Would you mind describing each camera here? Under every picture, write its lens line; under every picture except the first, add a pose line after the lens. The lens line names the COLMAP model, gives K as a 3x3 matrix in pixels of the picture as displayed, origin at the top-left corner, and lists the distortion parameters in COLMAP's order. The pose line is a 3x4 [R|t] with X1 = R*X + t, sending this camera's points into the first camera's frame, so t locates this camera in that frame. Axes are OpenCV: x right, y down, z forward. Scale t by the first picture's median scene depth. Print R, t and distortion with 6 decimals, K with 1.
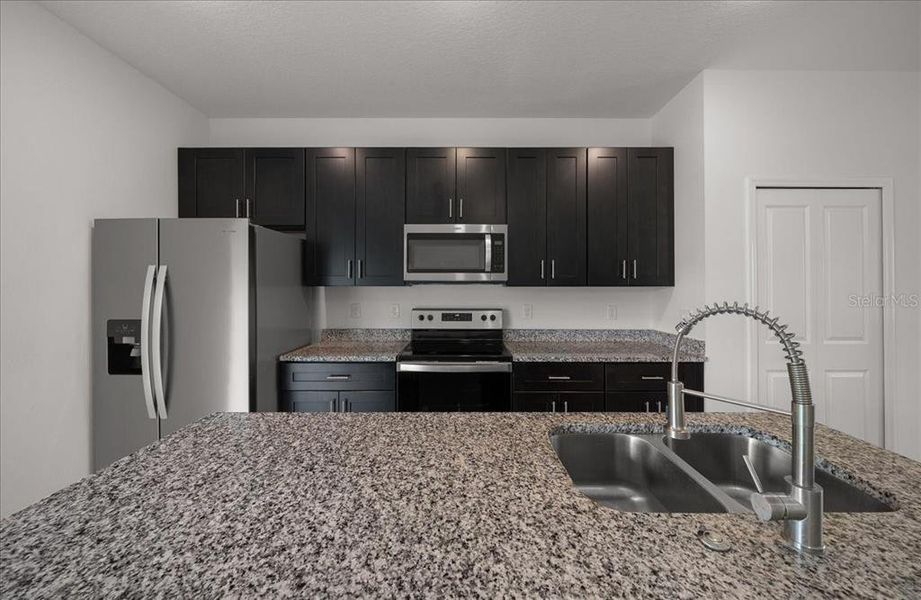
lens RADIAL K [[323.7, 0, 465.9], [0, 323.7, 285.5], [0, 0, 1]] dist [-0.005148, 0.000396]
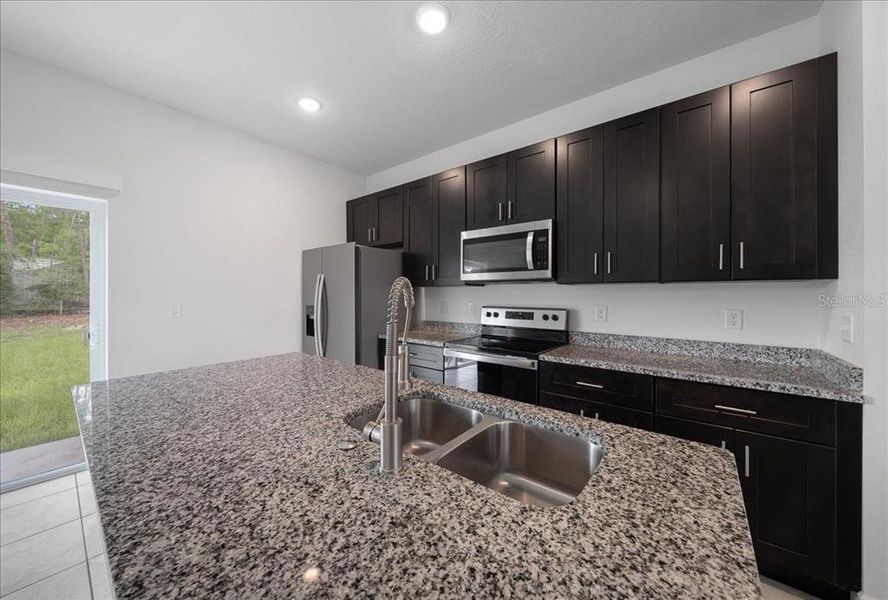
lens RADIAL K [[323.0, 0, 425.6], [0, 323.0, 294.3], [0, 0, 1]] dist [-0.003706, -0.000426]
pose [[0.760775, 0.000915, -0.649015, 0.462910], [0.001379, 0.999994, 0.003026, 0.030859], [0.649014, -0.003197, 0.760769, 0.035198]]
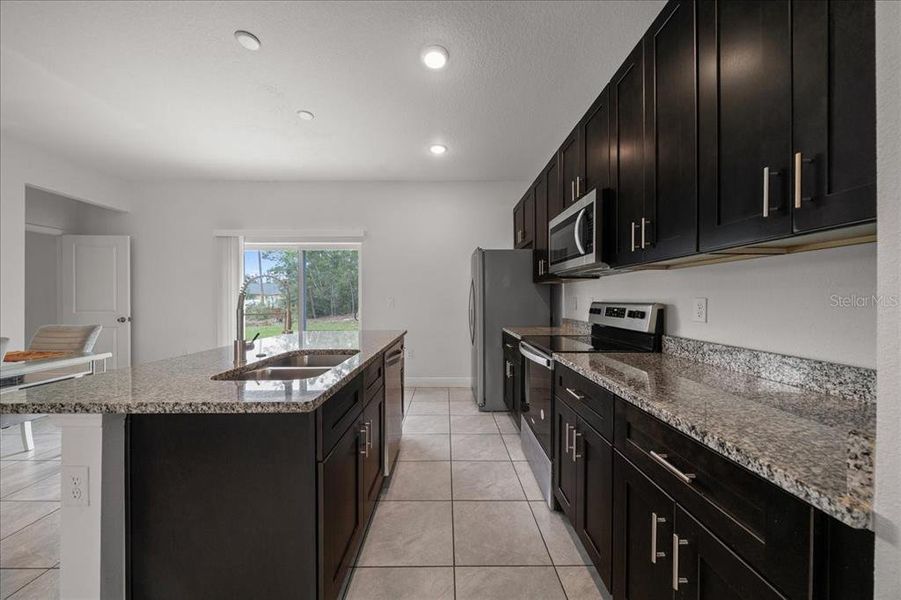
lens RADIAL K [[308.3, 0, 448.2], [0, 308.3, 299.0], [0, 0, 1]] dist [-0.008543, 0.001170]
pose [[0.004064, 0.001330, -0.999991, 0.854233], [0.005492, 0.999984, 0.001352, 0.069201], [0.999977, -0.005497, 0.004057, 0.647173]]
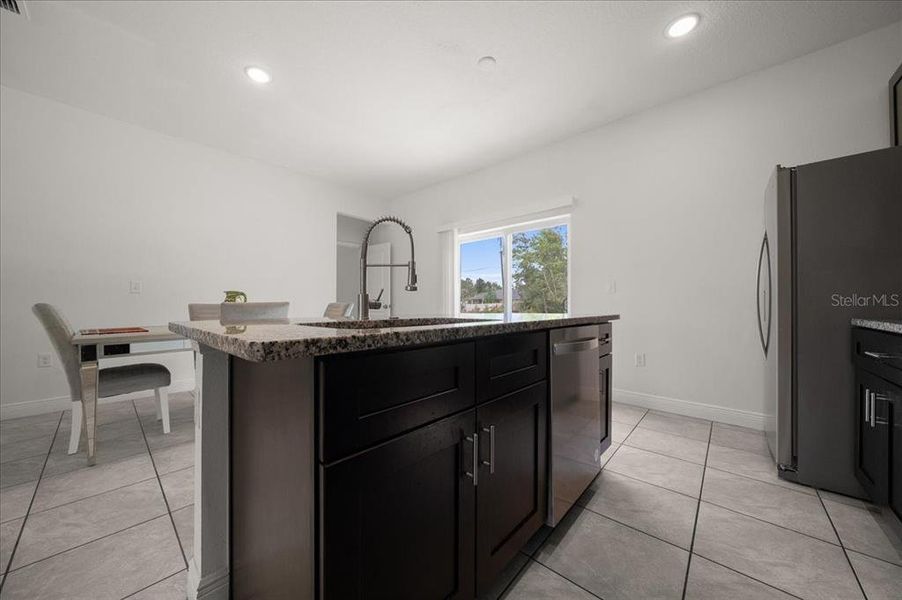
lens RADIAL K [[308.6, 0, 446.1], [0, 308.6, 306.1], [0, 0, 1]] dist [-0.008543, 0.001170]
pose [[-0.681161, 0.000309, -0.732134, 0.541216], [0.001073, 0.999999, -0.000577, 0.167994], [0.732133, -0.001178, -0.681160, 0.705760]]
